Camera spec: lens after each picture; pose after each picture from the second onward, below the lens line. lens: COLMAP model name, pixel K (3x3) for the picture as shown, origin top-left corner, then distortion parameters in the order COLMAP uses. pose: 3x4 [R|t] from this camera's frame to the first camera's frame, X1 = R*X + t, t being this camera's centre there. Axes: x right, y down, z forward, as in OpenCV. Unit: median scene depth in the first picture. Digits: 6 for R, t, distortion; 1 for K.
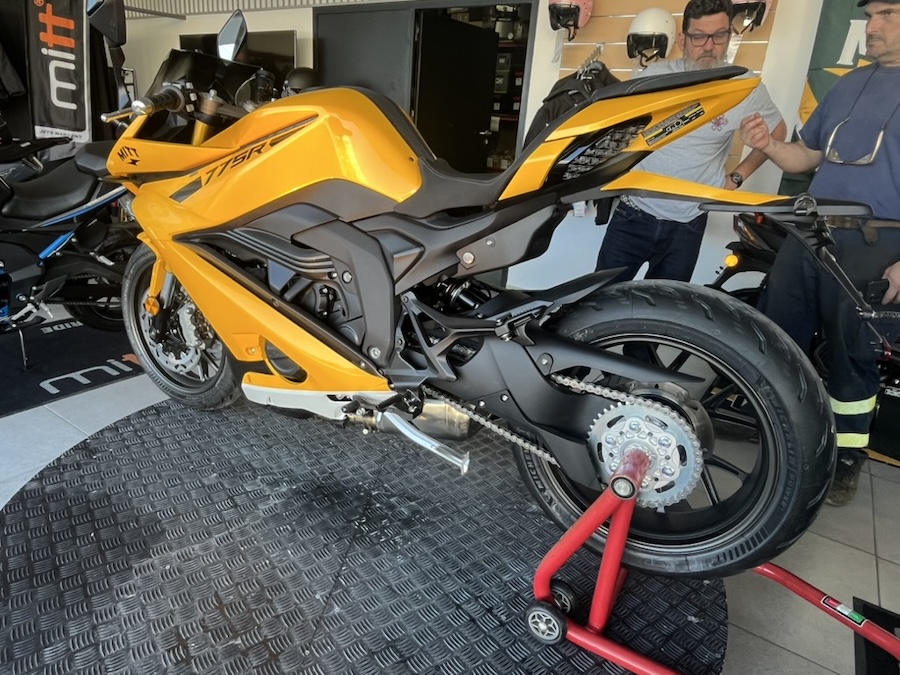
lens RADIAL K [[569.7, 0, 445.8], [0, 569.7, 326.2], [0, 0, 1]] dist [-0.000888, -0.000987]
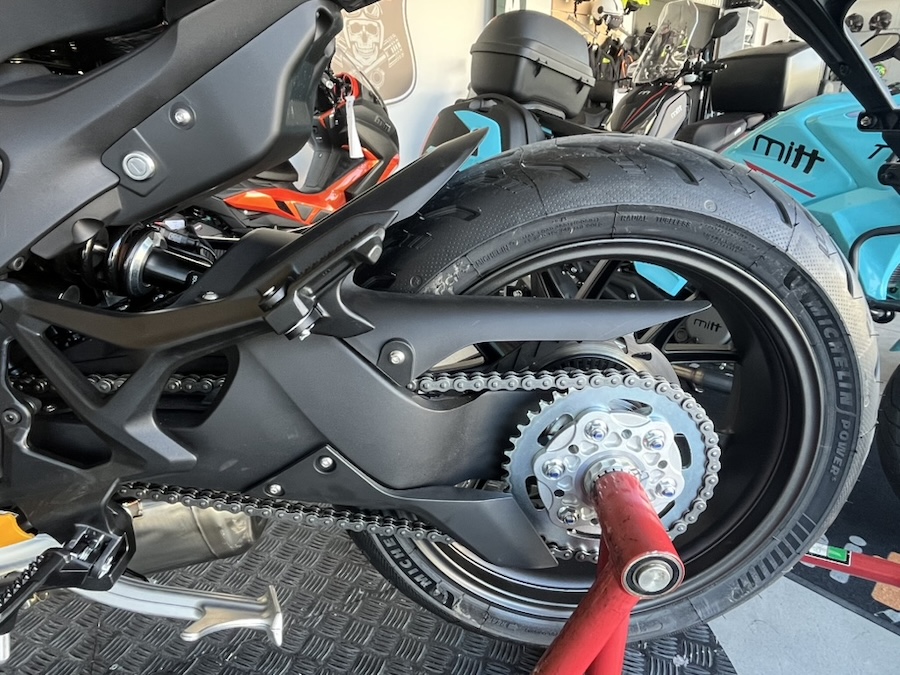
lens RADIAL K [[562.4, 0, 441.8], [0, 562.4, 335.2], [0, 0, 1]] dist [-0.006998, 0.003397]
pose [[0.859250, -0.277371, 0.429831, 0.019754], [0.246817, 0.960759, 0.126582, -0.000403], [-0.448074, -0.002676, 0.893992, 0.533655]]
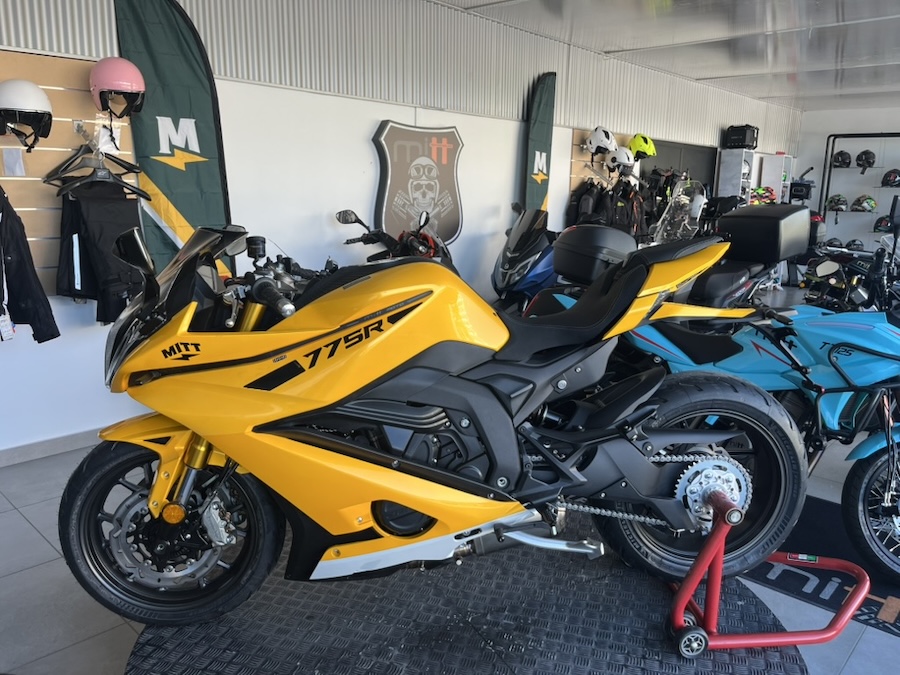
lens RADIAL K [[693.2, 0, 450.0], [0, 693.2, 337.5], [0, 0, 1]] dist [0.055711, -0.067738]
pose [[0.824392, -0.180084, 0.536607, -0.941500], [0.231556, 0.972377, -0.029413, -0.226540], [-0.516488, 0.148503, 0.843319, -0.172571]]
